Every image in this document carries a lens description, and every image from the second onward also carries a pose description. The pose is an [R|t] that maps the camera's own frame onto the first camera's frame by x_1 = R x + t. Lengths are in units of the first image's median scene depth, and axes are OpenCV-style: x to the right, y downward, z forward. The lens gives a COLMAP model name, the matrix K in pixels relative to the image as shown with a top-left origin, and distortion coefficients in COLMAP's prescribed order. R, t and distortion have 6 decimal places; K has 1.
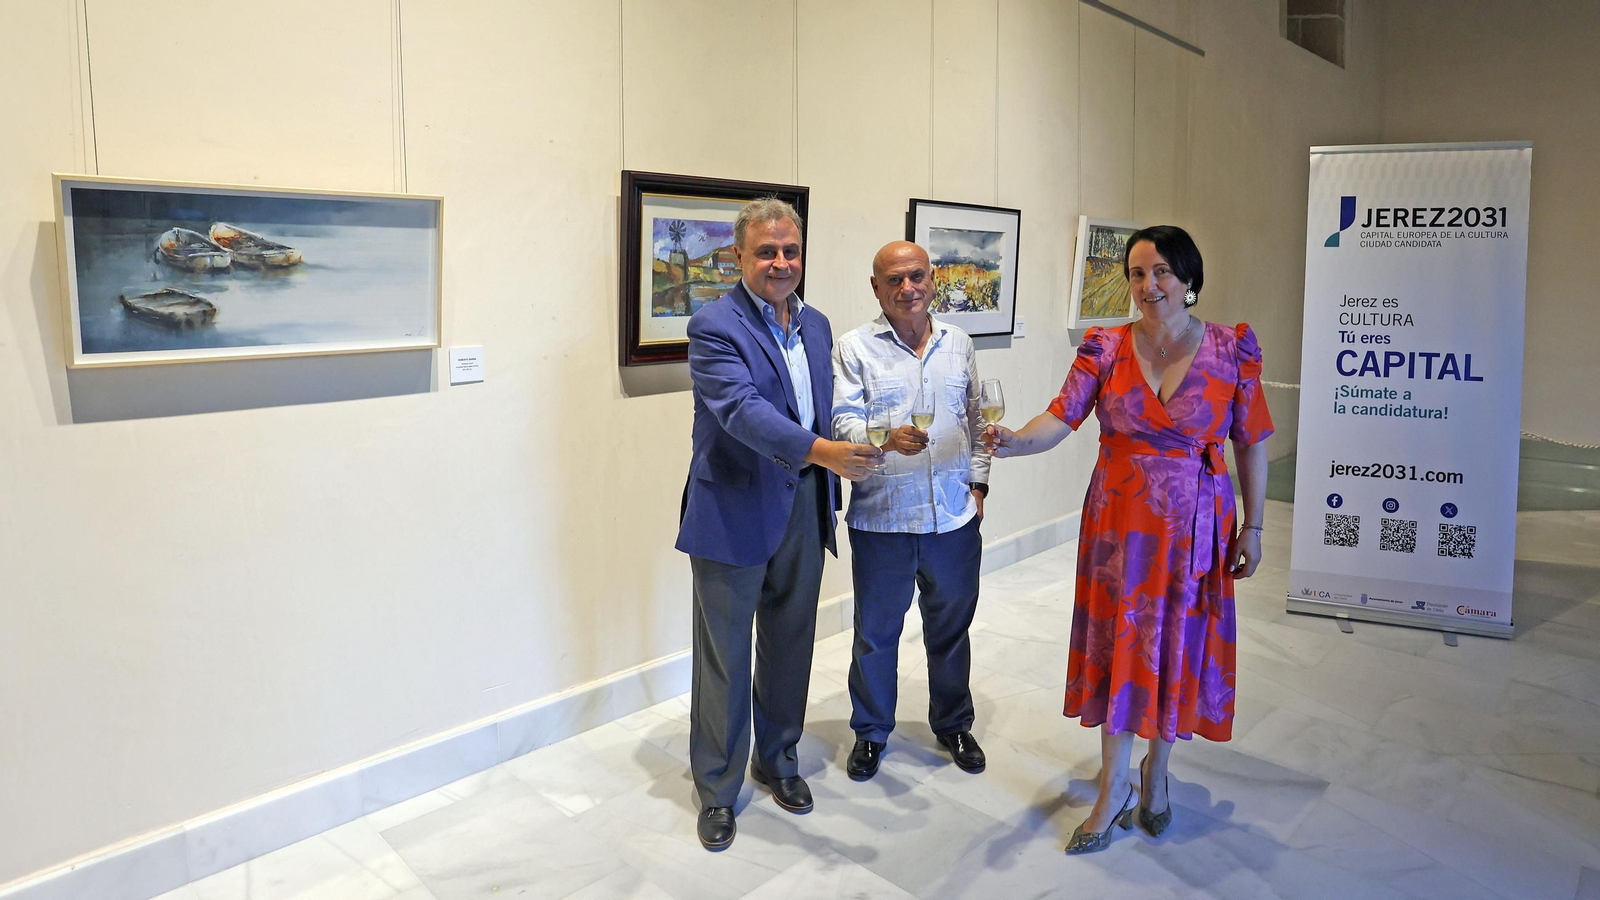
lens RADIAL K [[910.6, 0, 883.4], [0, 910.6, 382.2], [0, 0, 1]] dist [-0.041127, 0.009501]
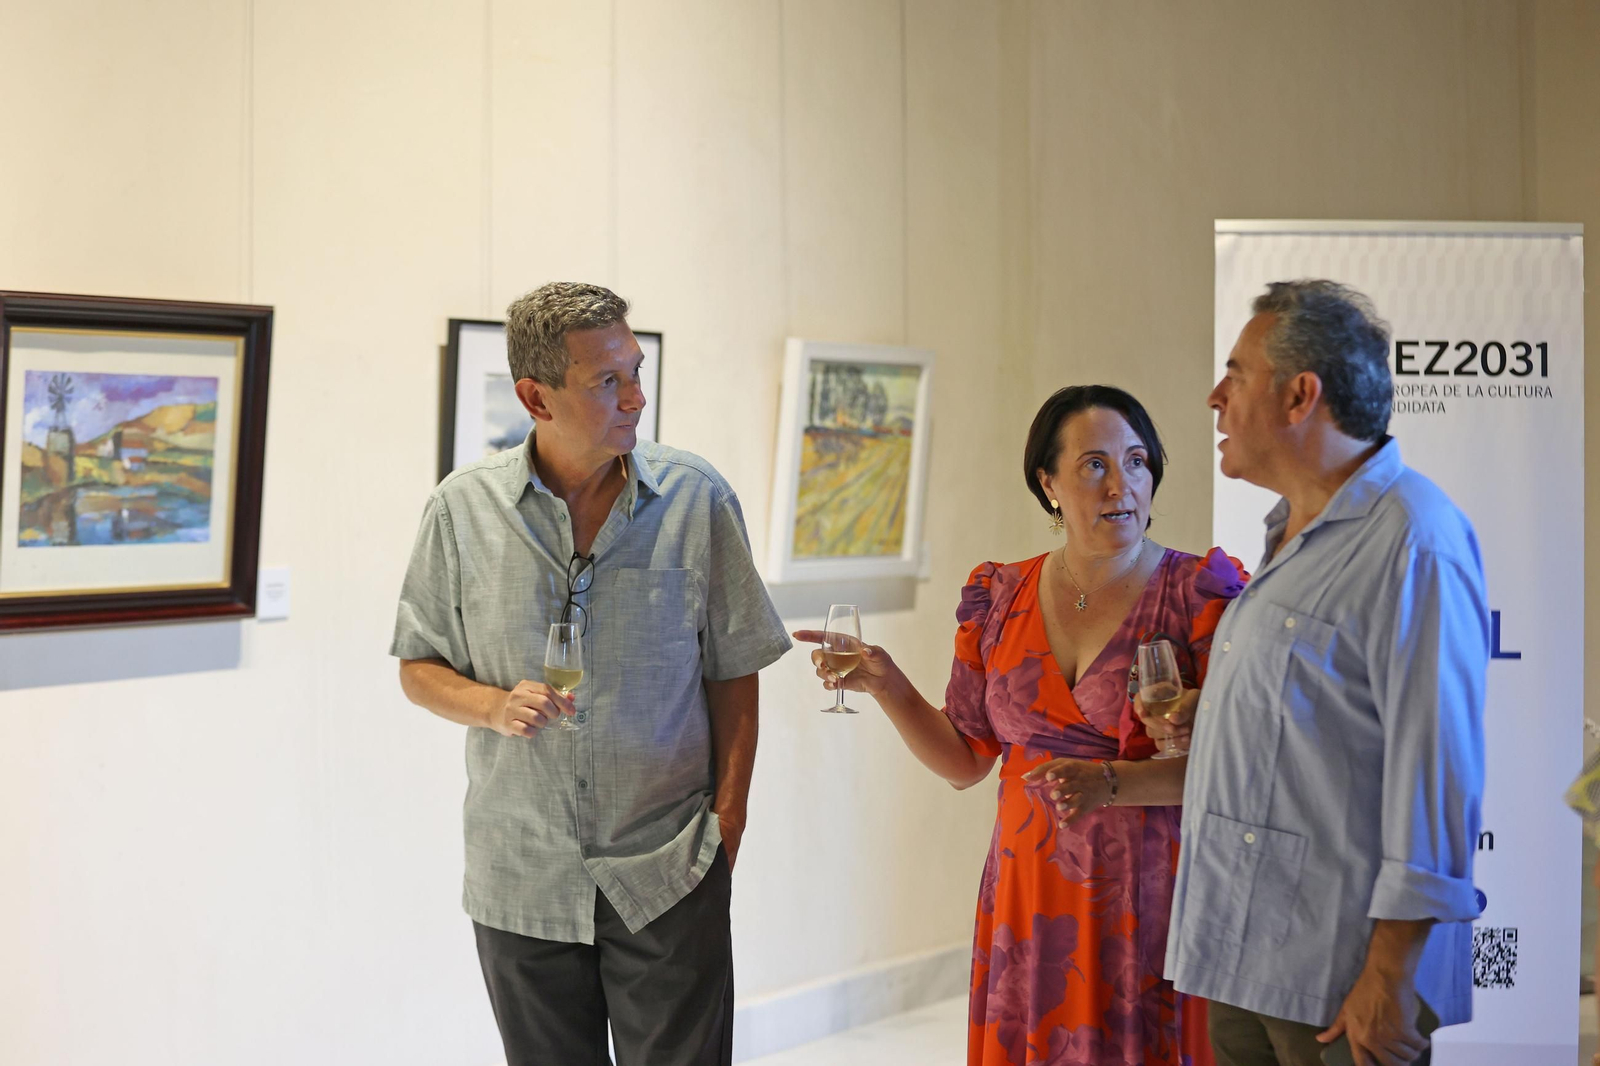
lens RADIAL K [[3325.7, 0, 800.8], [0, 3325.7, 537.8], [0, 0, 1]] dist [-0.277396, 0.000000]
pose [[0.980378, -0.005771, 0.197042, -0.173816], [0.023913, 0.995671, -0.089817, 0.109249], [-0.195671, 0.092766, 0.976272, -1.005777]]
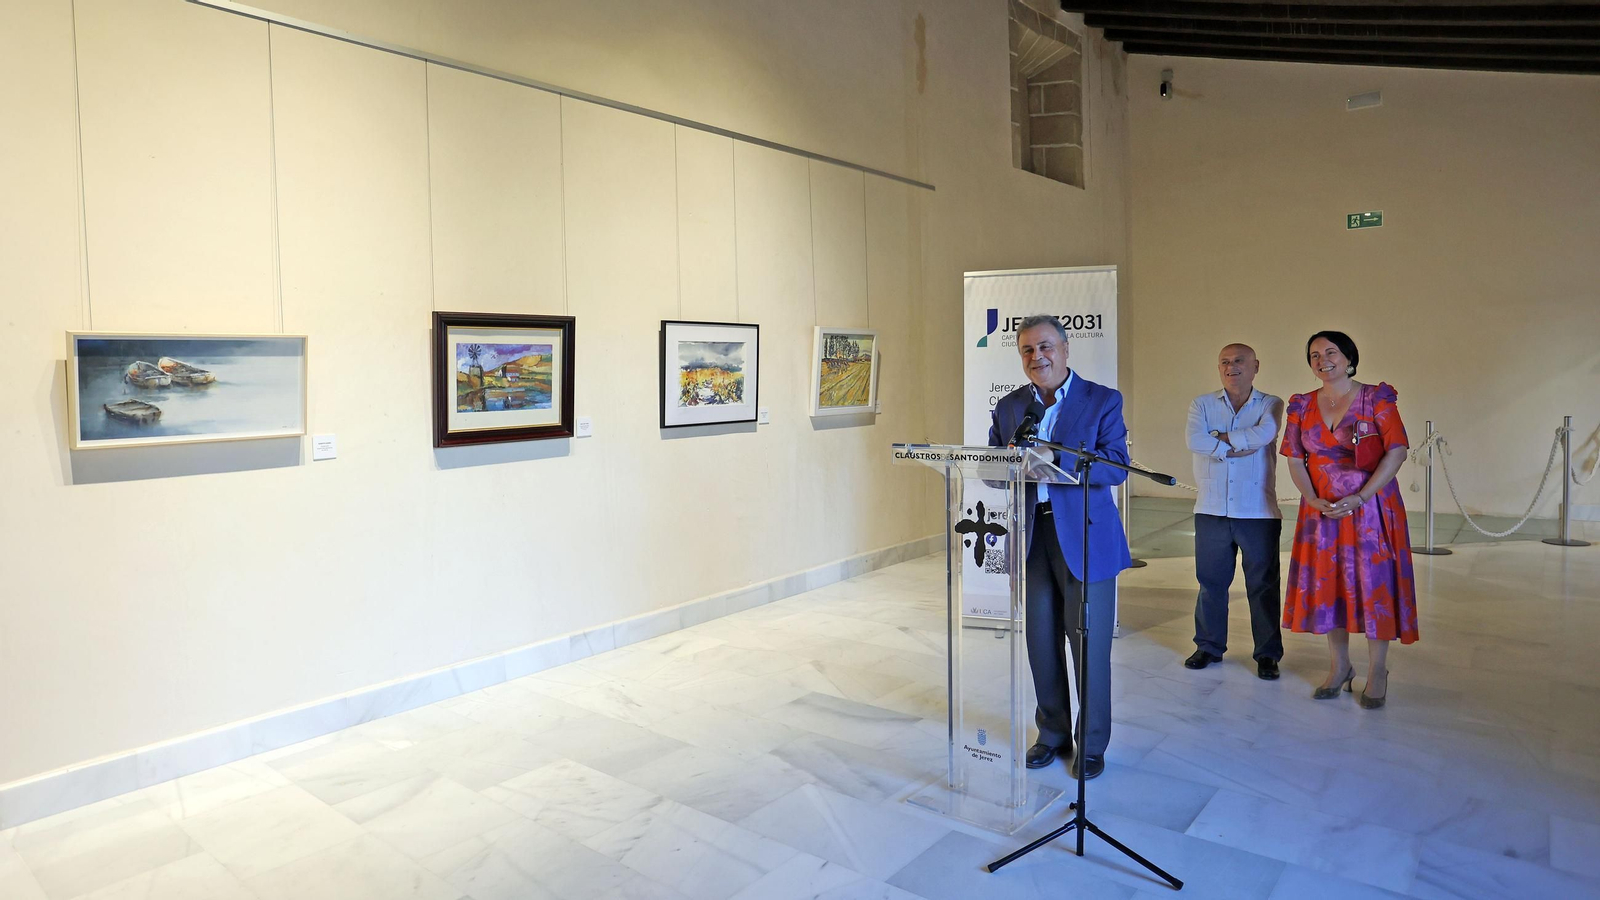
lens RADIAL K [[942.2, 0, 788.3], [0, 942.2, 437.4], [0, 0, 1]] dist [-0.024974, 0.001133]
pose [[0.999205, -0.028666, 0.027712, 0.211869], [0.030046, 0.998259, -0.050753, 0.054721], [-0.026209, 0.051546, 0.998327, -0.456939]]
